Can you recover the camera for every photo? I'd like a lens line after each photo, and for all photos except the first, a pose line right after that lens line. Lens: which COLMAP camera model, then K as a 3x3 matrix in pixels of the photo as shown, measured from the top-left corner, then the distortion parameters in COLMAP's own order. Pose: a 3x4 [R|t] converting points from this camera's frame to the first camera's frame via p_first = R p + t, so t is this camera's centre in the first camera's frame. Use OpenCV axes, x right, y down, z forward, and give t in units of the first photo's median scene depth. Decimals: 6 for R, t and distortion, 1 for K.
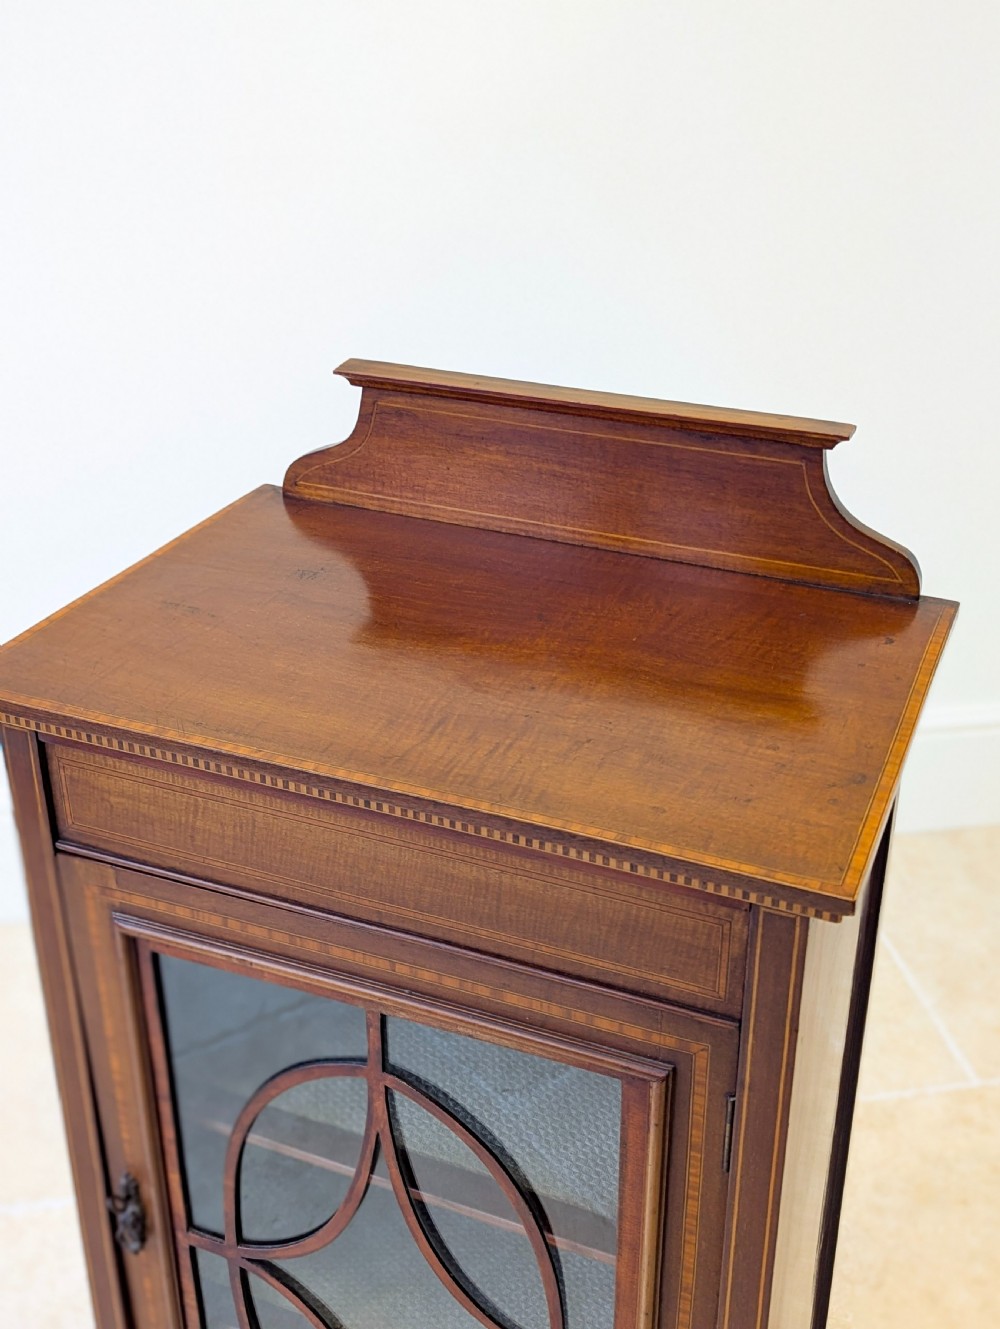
lens RADIAL K [[1476.4, 0, 541.8], [0, 1476.4, 607.0], [0, 0, 1]] dist [0.014560, 0.005393]
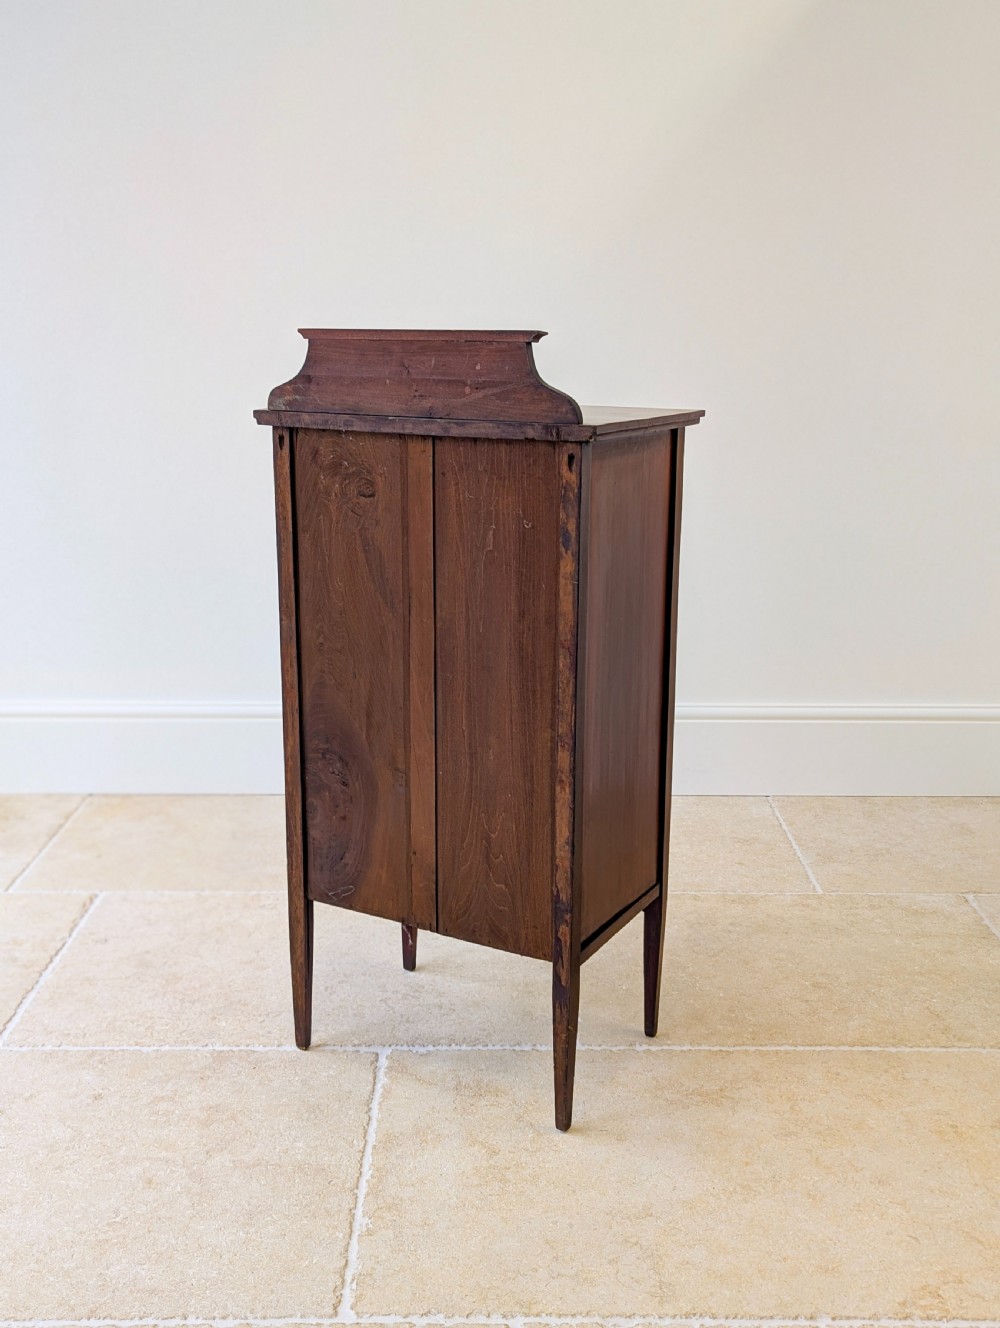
lens RADIAL K [[1410.5, 0, 516.4], [0, 1410.5, 658.6], [0, 0, 1]] dist [0.048424, -0.007400]
pose [[0.984982, 0.039725, -0.168024, 0.449505], [-0.069844, 0.981667, -0.177346, 0.739232], [0.157898, 0.186418, 0.969699, -0.977797]]
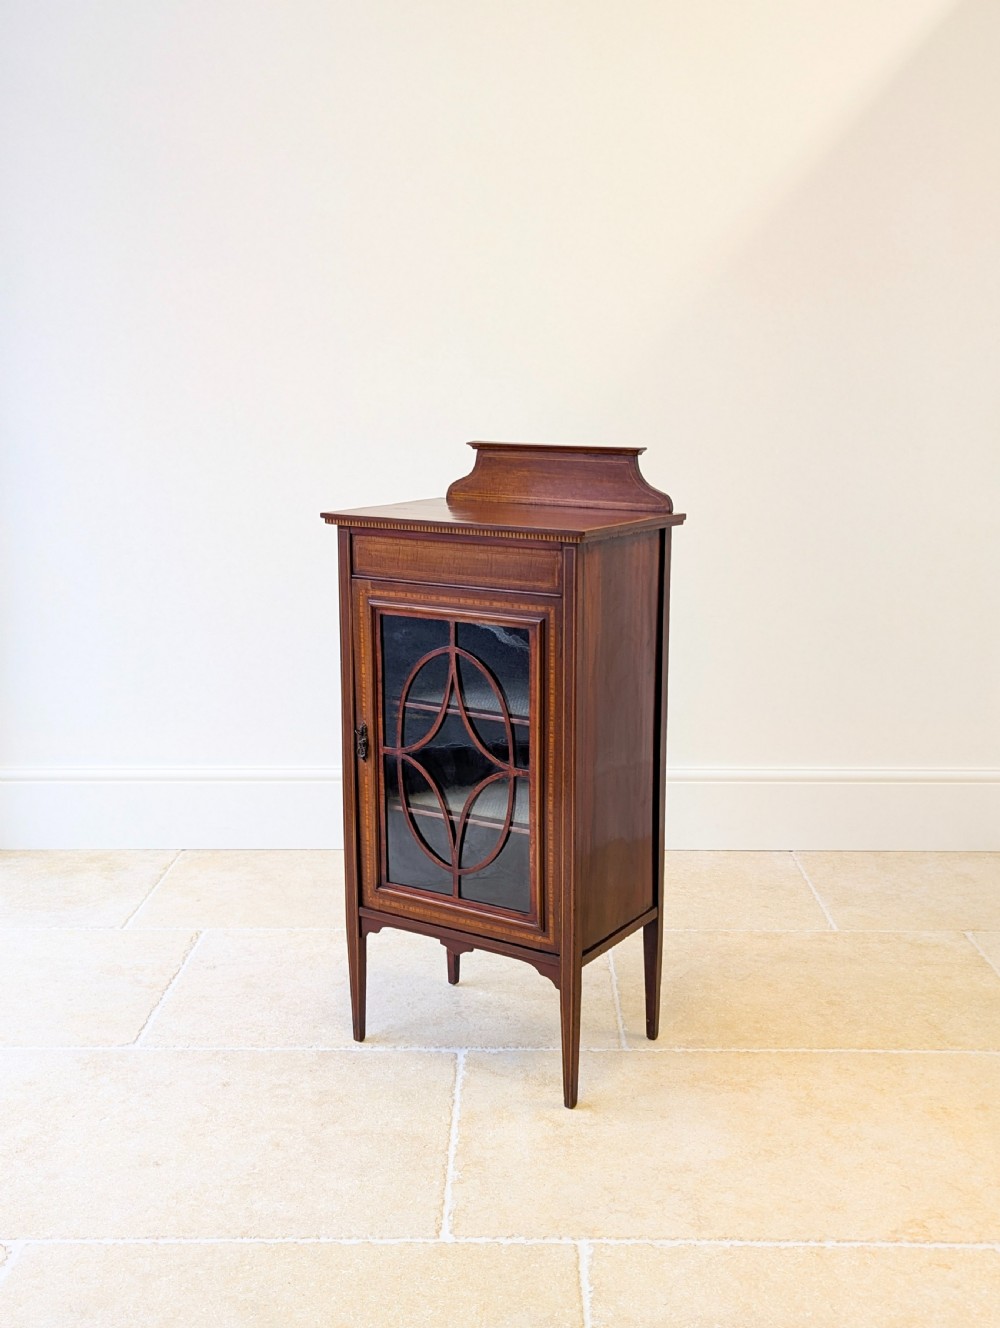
lens RADIAL K [[1447.6, 0, 522.0], [0, 1447.6, 667.0], [0, 0, 1]] dist [0.051492, -0.002507]
pose [[0.982505, 0.027618, -0.184176, 0.482541], [-0.070502, 0.970499, -0.230569, 0.889347], [0.172375, 0.239520, 0.955467, -1.475775]]
